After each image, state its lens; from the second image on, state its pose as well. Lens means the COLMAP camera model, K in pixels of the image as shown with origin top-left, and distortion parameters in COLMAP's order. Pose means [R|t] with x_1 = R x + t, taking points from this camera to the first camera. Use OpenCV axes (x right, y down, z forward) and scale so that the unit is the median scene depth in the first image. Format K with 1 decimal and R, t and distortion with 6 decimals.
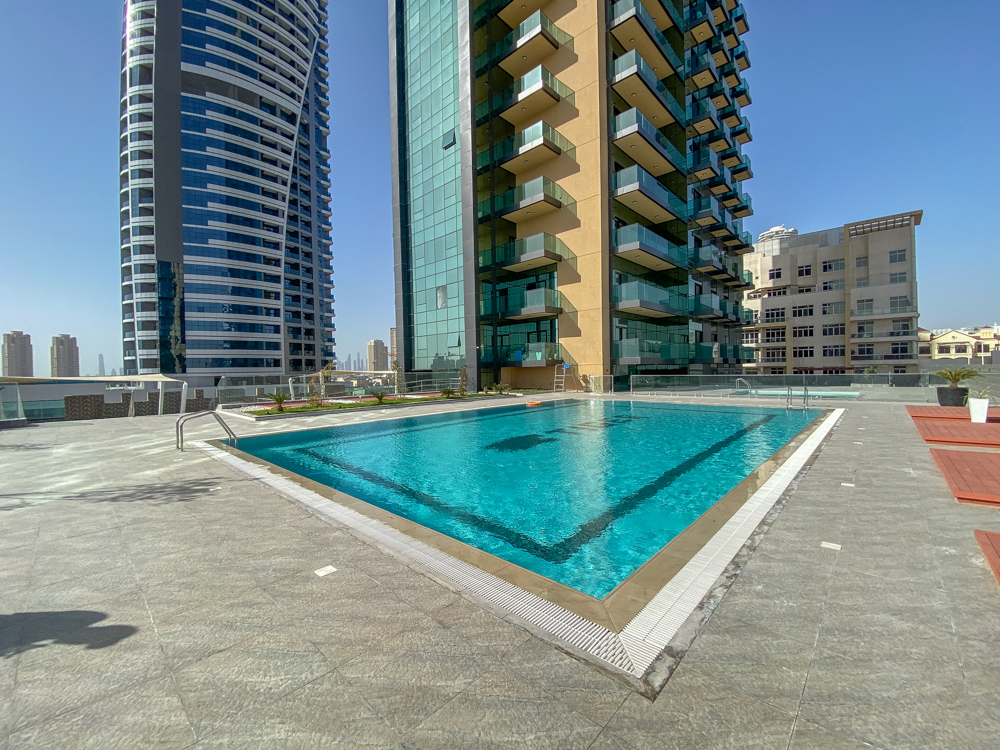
lens RADIAL K [[408.2, 0, 491.6], [0, 408.2, 377.1], [0, 0, 1]] dist [-0.019661, -0.006479]
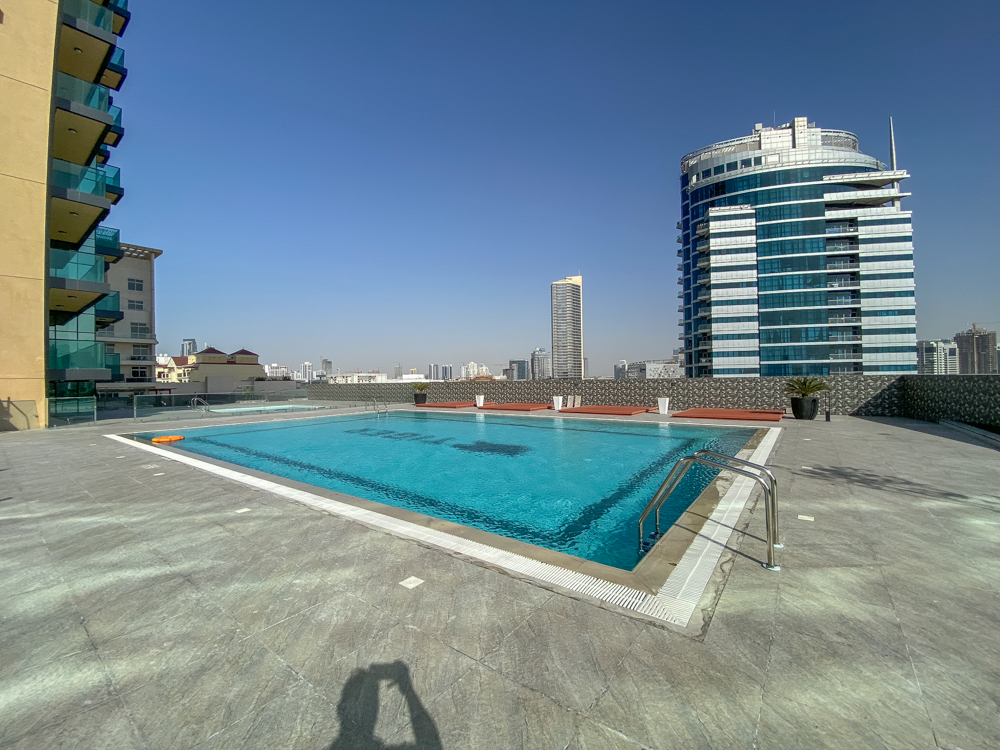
lens RADIAL K [[408.2, 0, 496.0], [0, 408.2, 377.8], [0, 0, 1]] dist [-0.019661, -0.006479]
pose [[-0.102948, 0.024145, 0.994394, -0.128838], [0.038935, 0.999037, -0.020227, 0.001359], [-0.993924, 0.036635, -0.103789, 0.169186]]
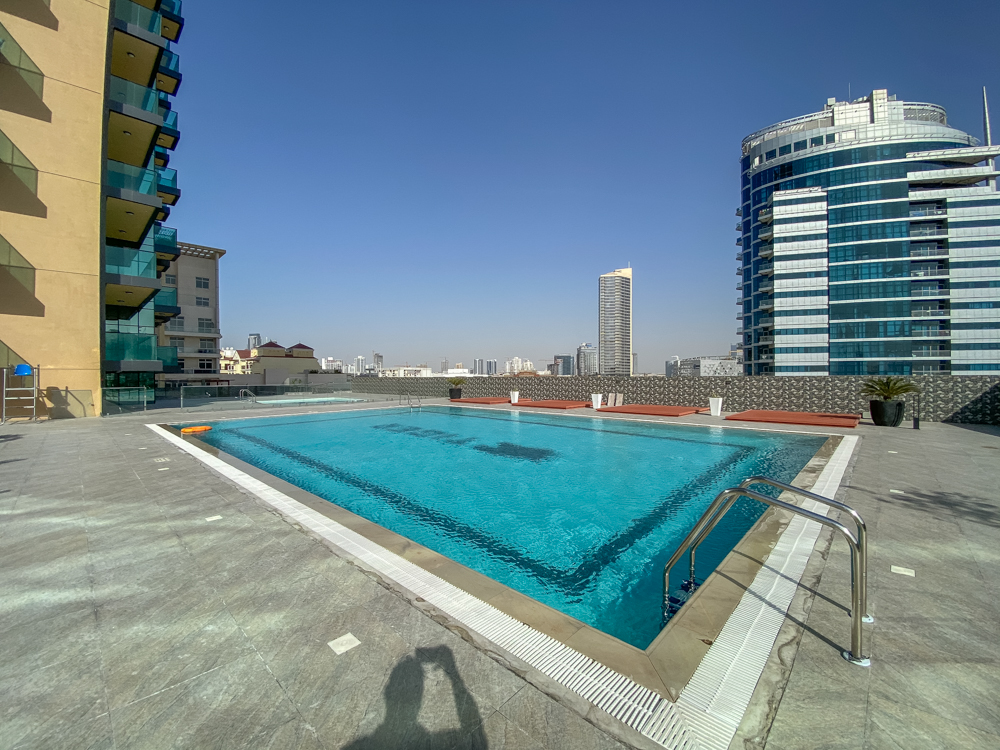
lens RADIAL K [[408.2, 0, 495.9], [0, 408.2, 377.6], [0, 0, 1]] dist [-0.019661, -0.006479]
pose [[0.009994, 0.011754, 0.999881, -0.117173], [0.025360, 0.999606, -0.012005, 0.001066], [-0.999628, 0.025477, 0.009692, 0.161240]]
